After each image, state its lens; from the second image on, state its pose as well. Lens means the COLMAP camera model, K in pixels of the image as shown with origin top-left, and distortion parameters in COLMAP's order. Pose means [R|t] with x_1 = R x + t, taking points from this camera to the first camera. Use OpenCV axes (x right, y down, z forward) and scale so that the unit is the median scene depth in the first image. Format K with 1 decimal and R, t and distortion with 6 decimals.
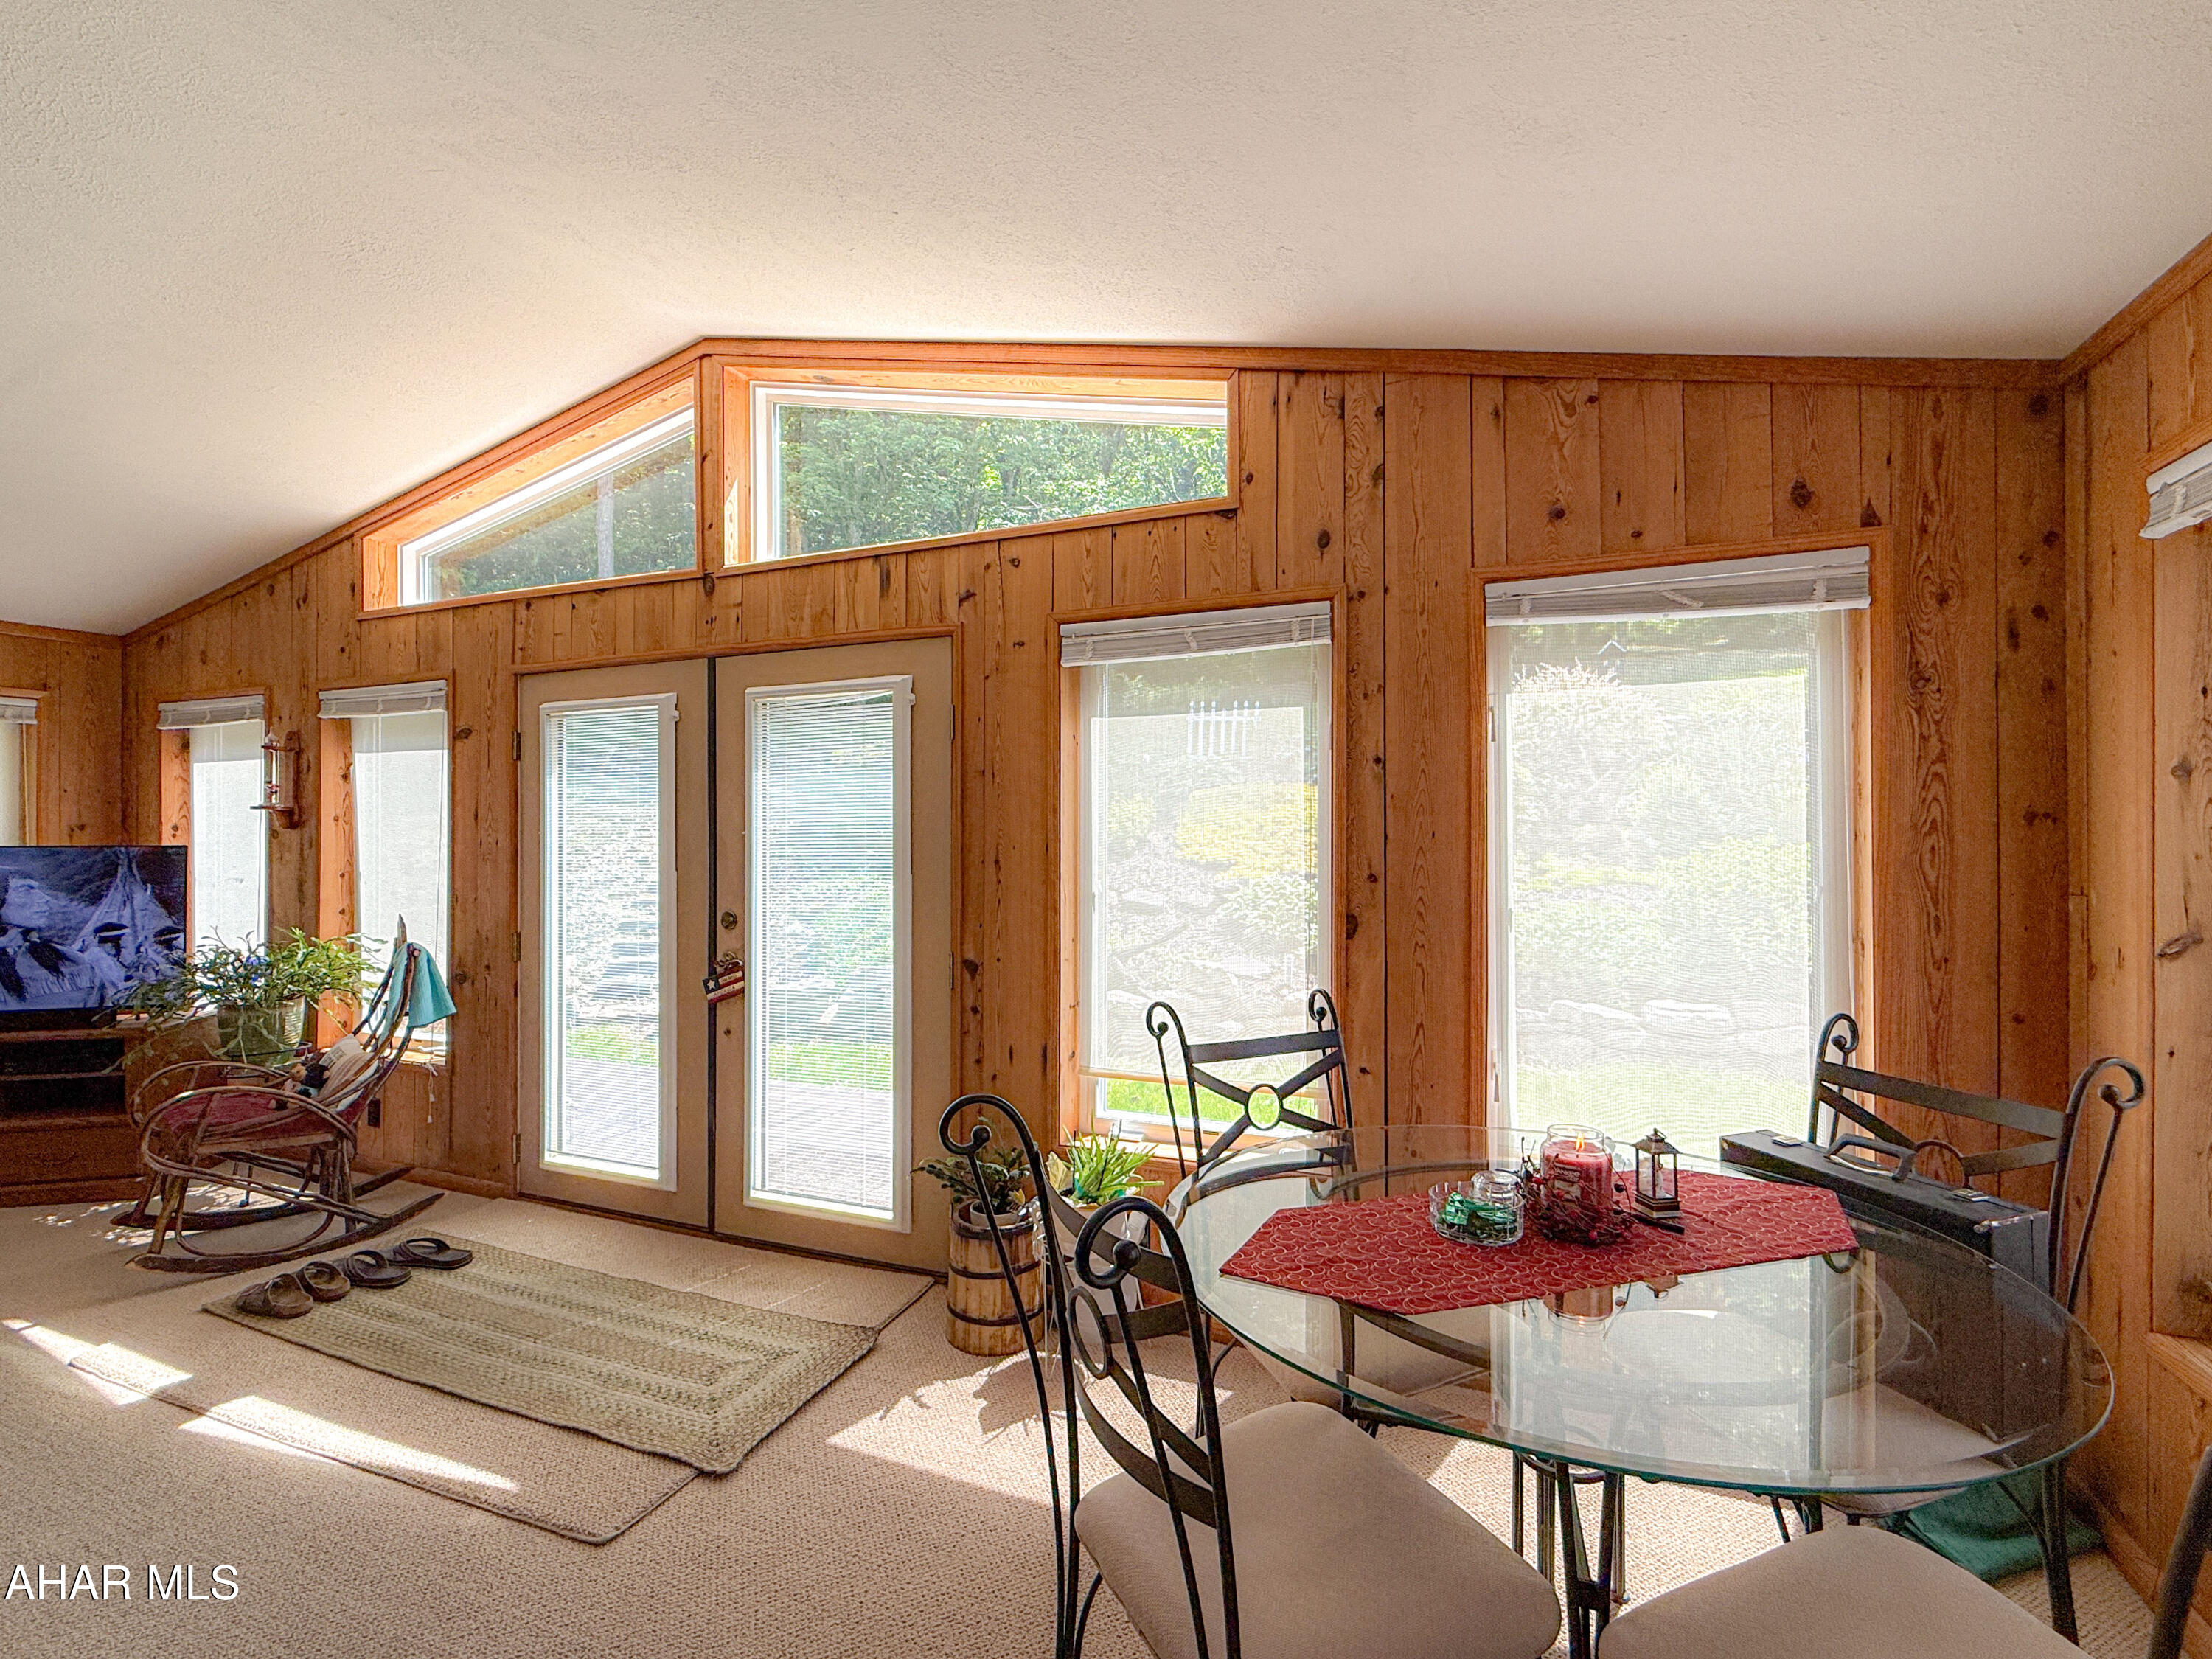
lens RADIAL K [[1041.9, 0, 1065.2], [0, 1041.9, 835.0], [0, 0, 1]] dist [-0.001478, 0.000507]
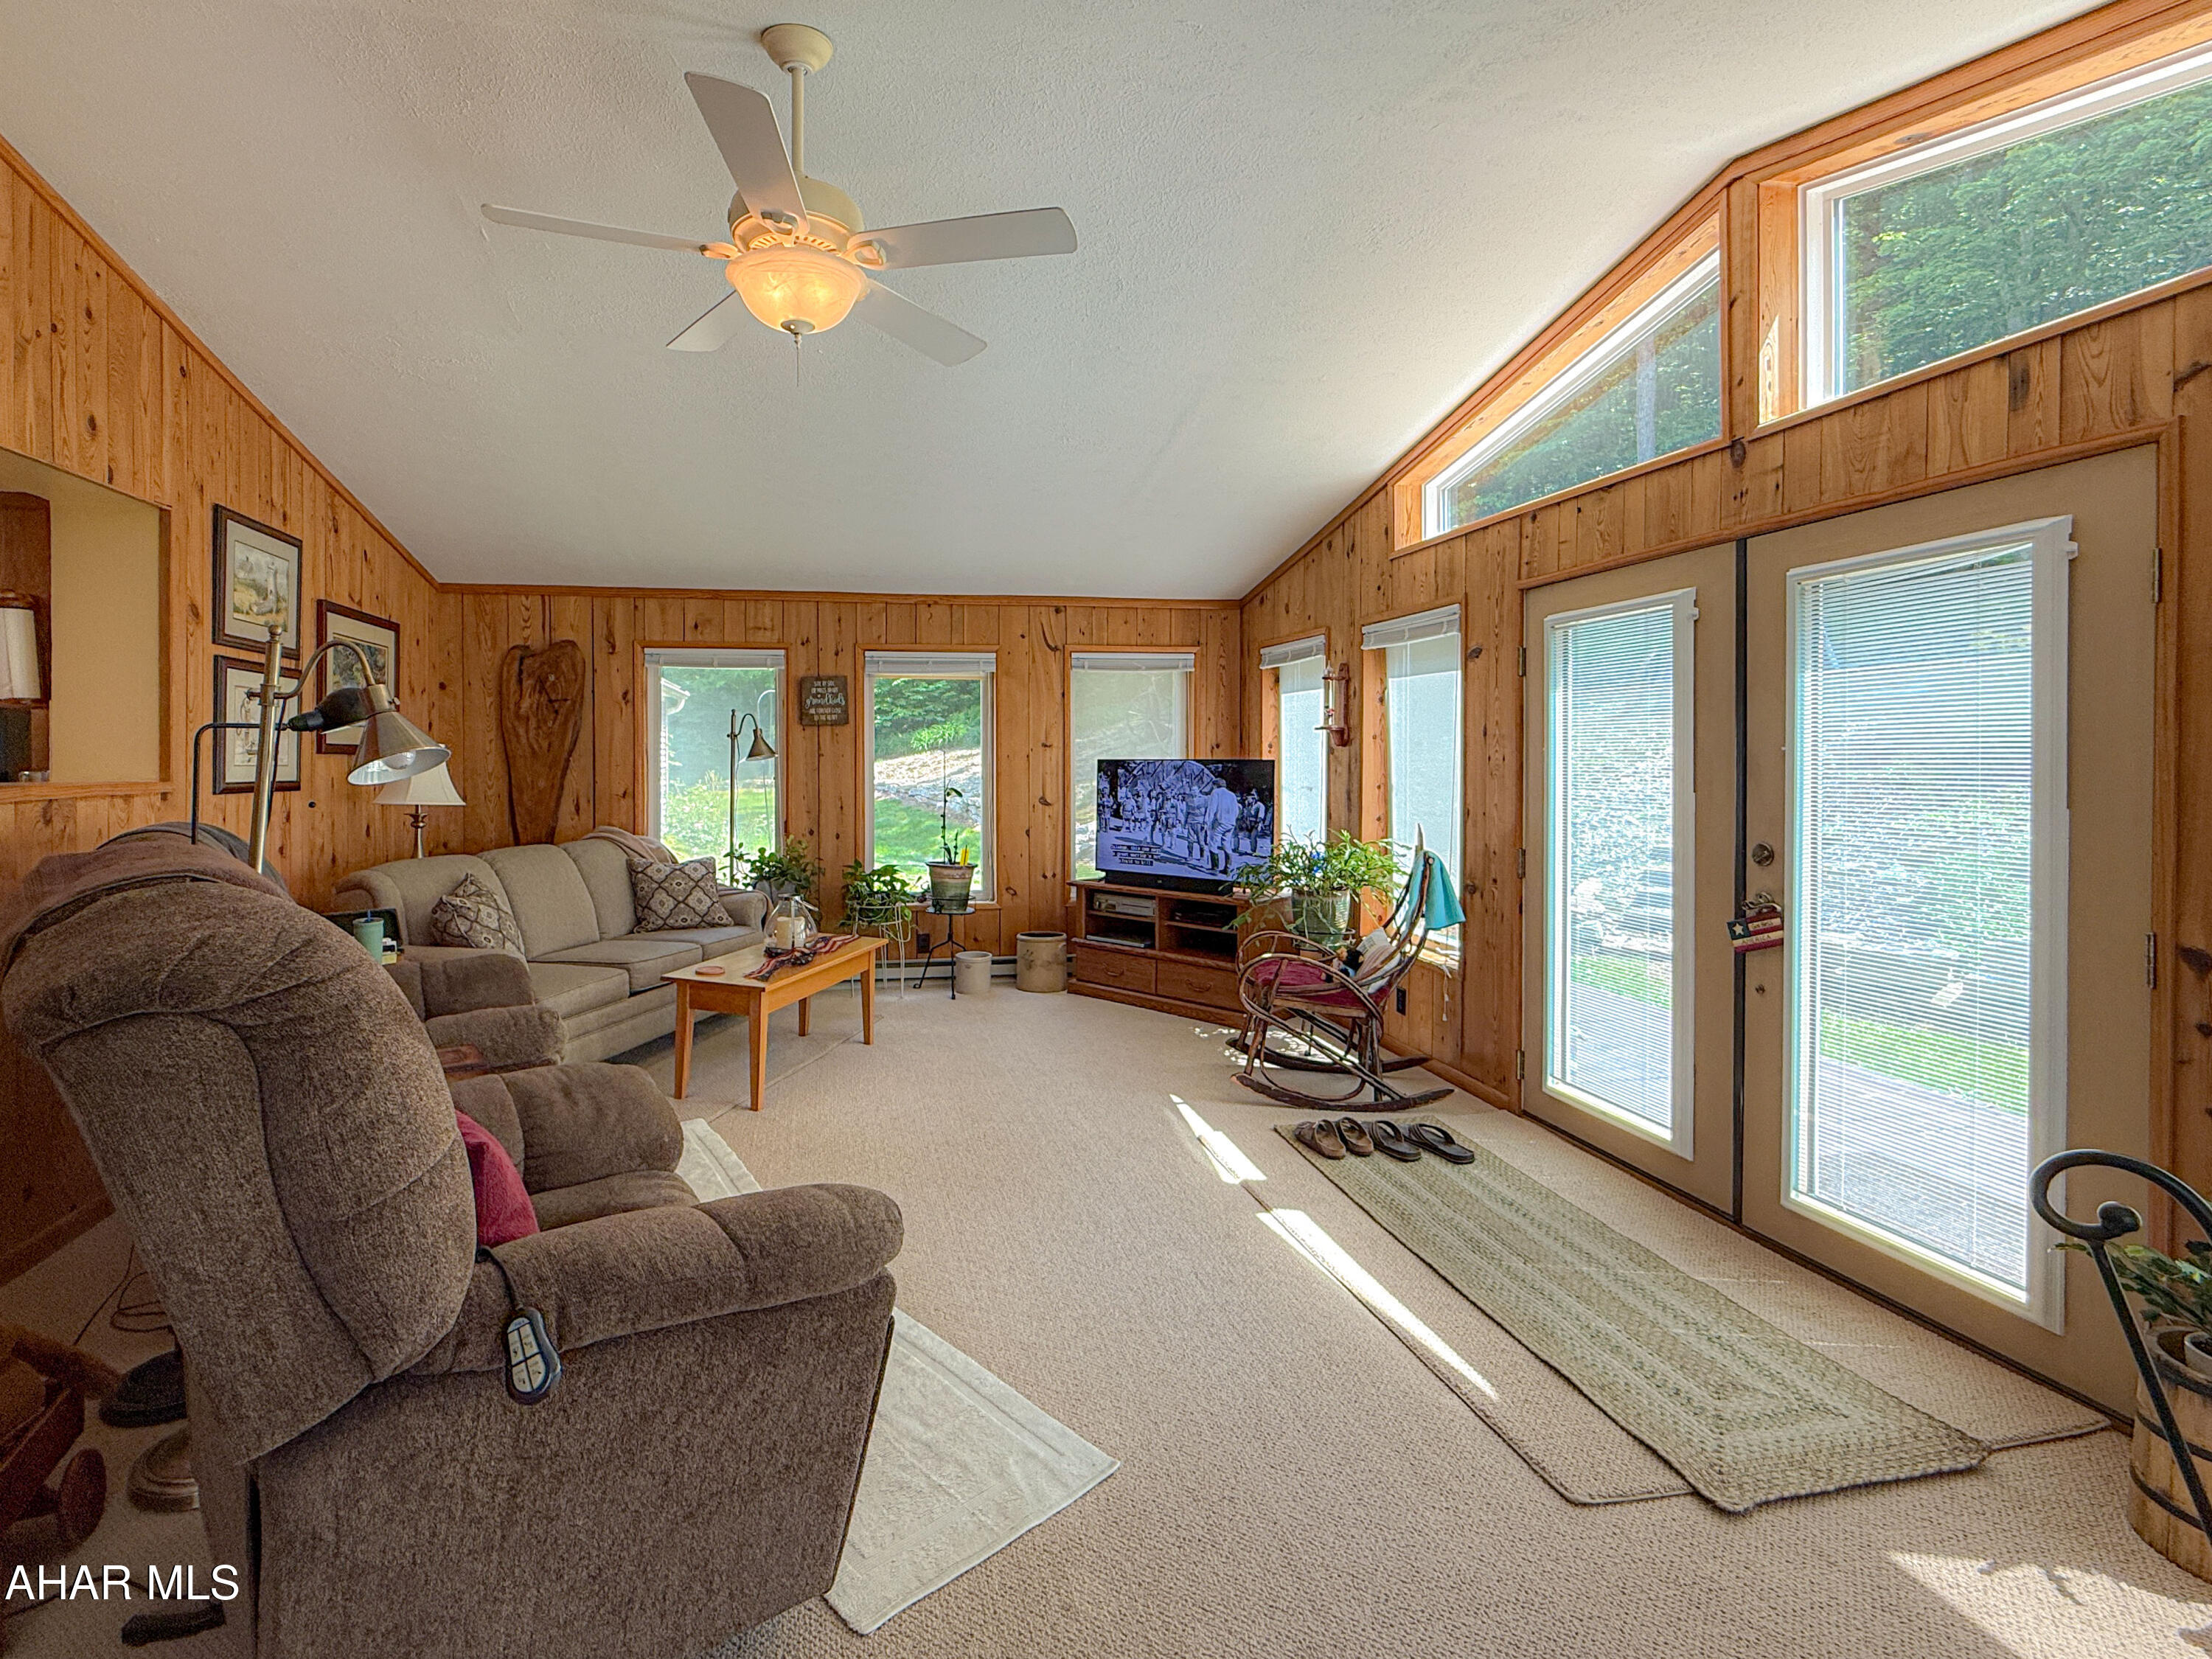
lens RADIAL K [[1041.9, 0, 967.3], [0, 1041.9, 760.7], [0, 0, 1]] dist [-0.001478, 0.000507]
pose [[0.520274, 0.007267, -0.853969, 0.052705], [0.000580, 0.999961, 0.008862, -0.000225], [0.853999, -0.005106, 0.520249, 0.032683]]
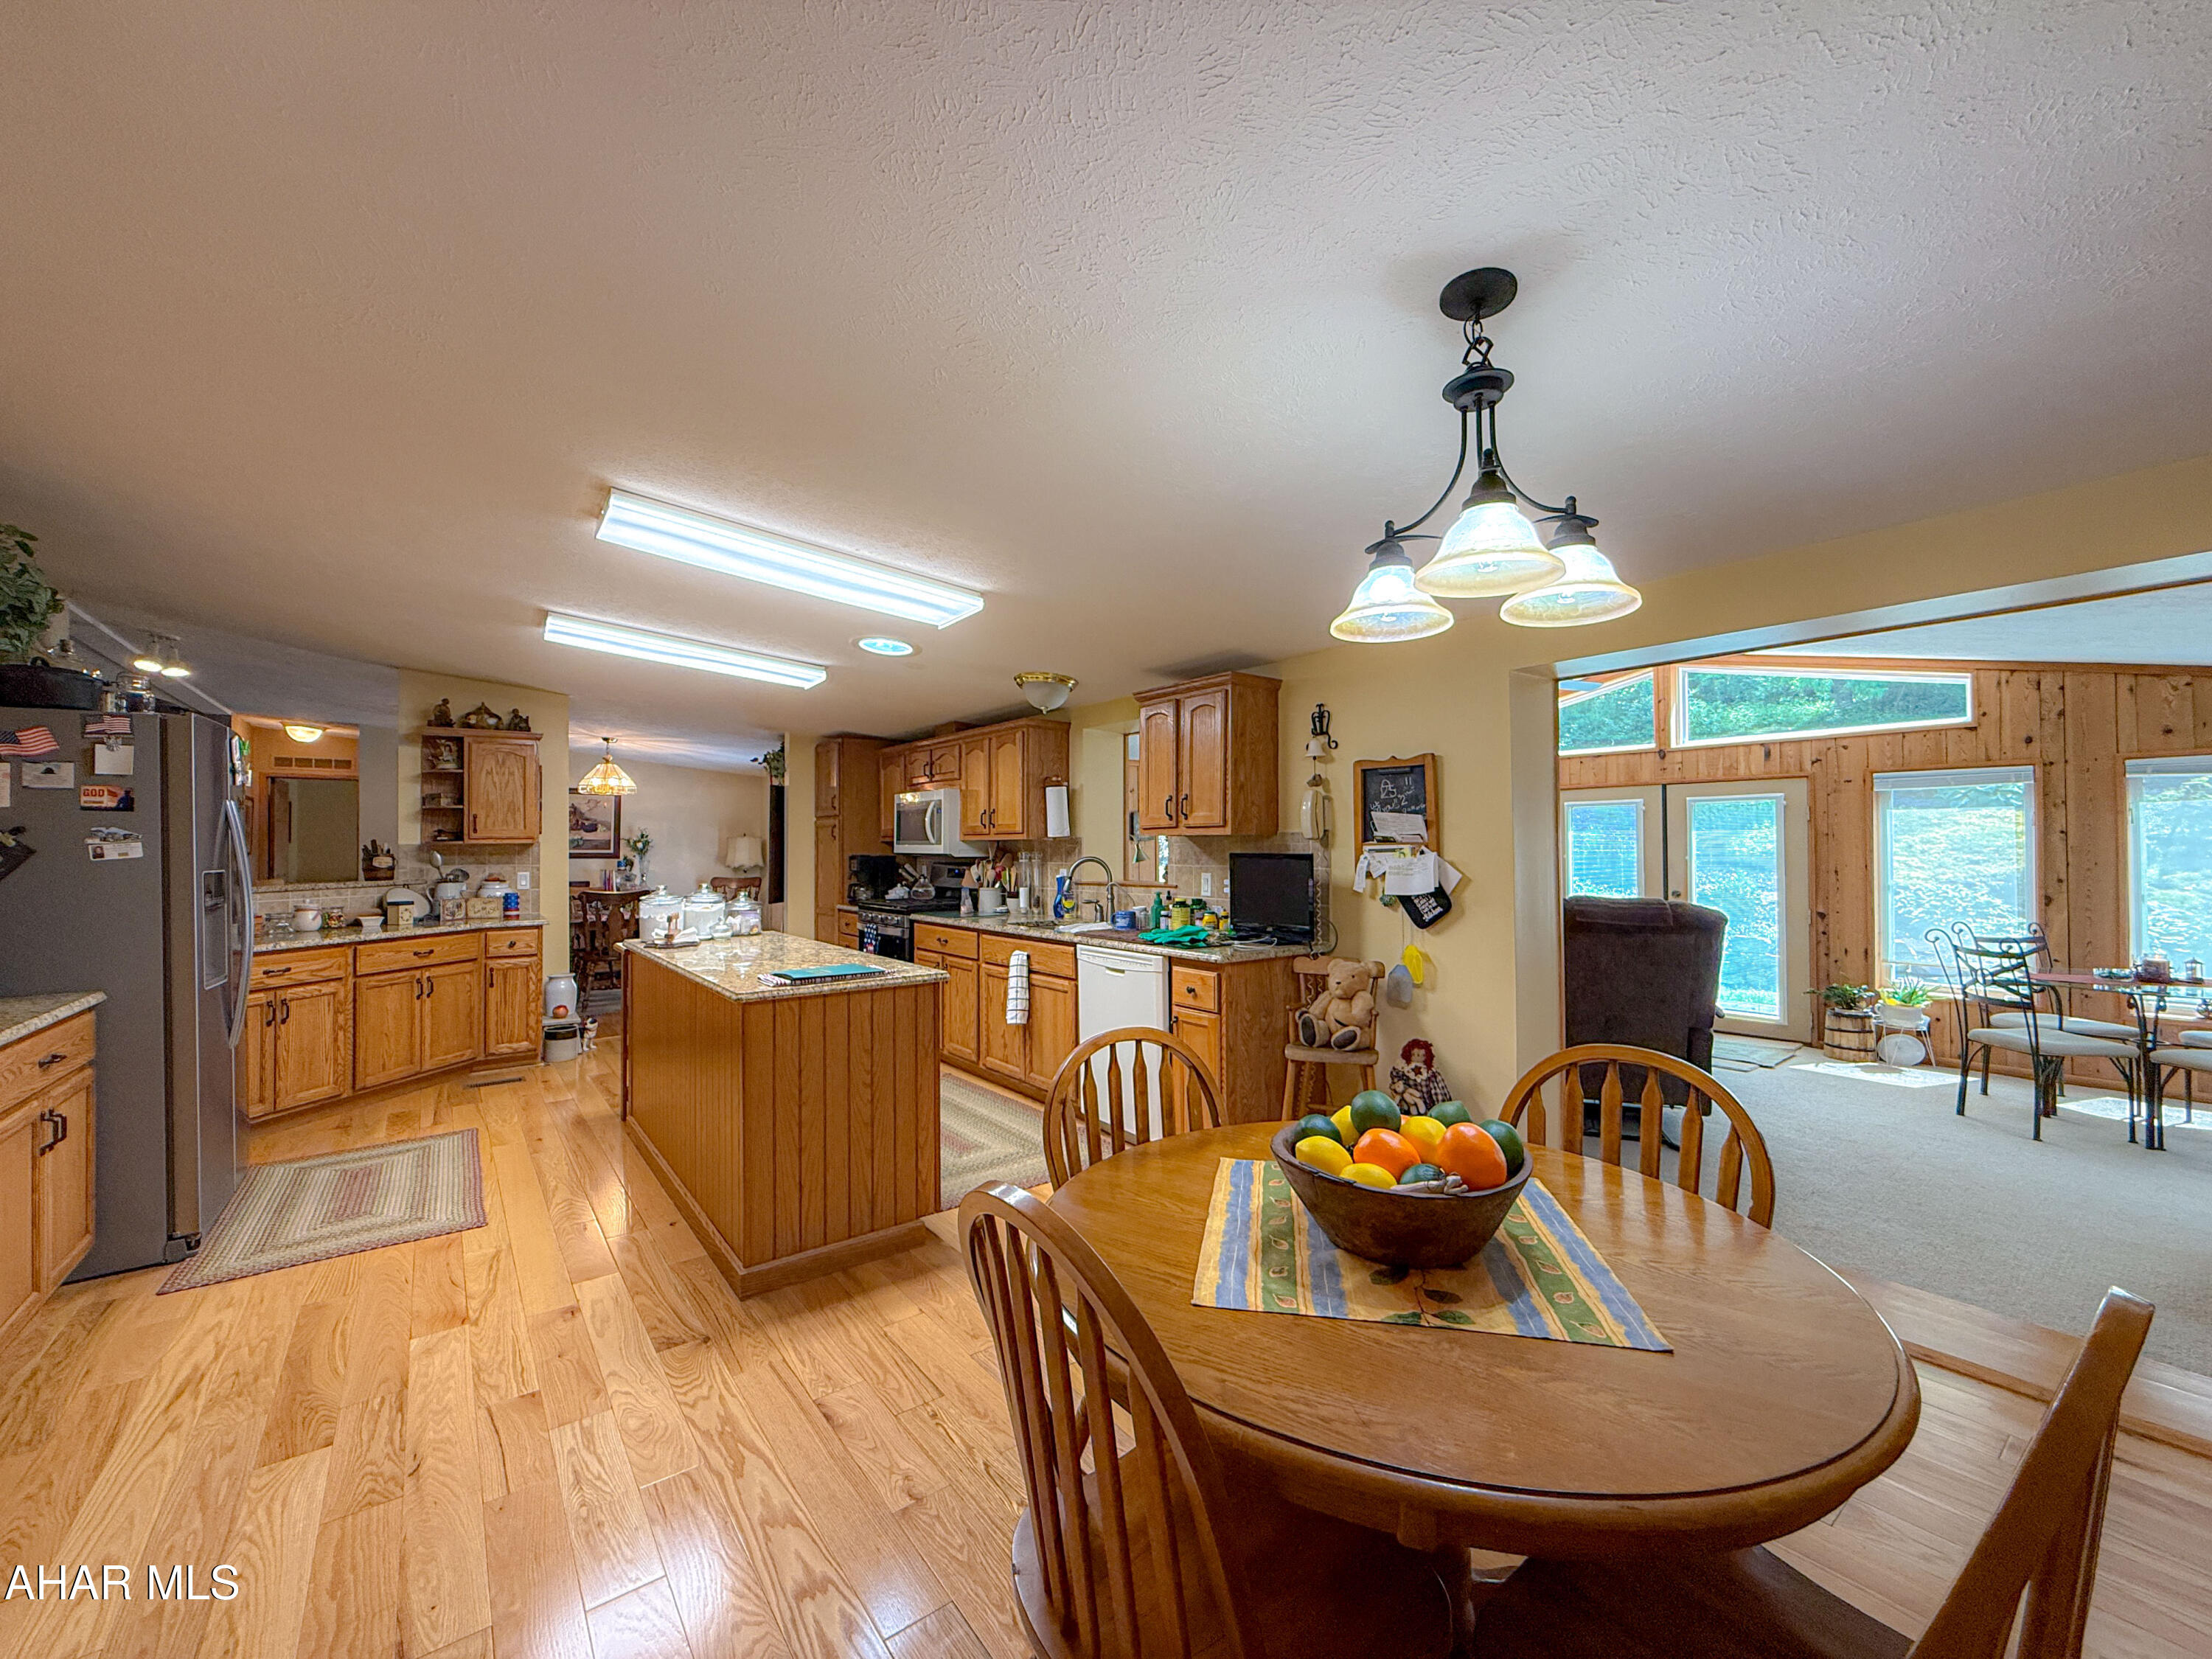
lens RADIAL K [[877.3, 0, 1099.7], [0, 877.3, 834.5], [0, 0, 1]] dist [0.002378, 0.000455]
pose [[0.868129, -0.007767, -0.496278, -0.465625], [0.003549, 0.999949, -0.009442, -0.041166], [0.496326, 0.006436, 0.868112, -1.402025]]
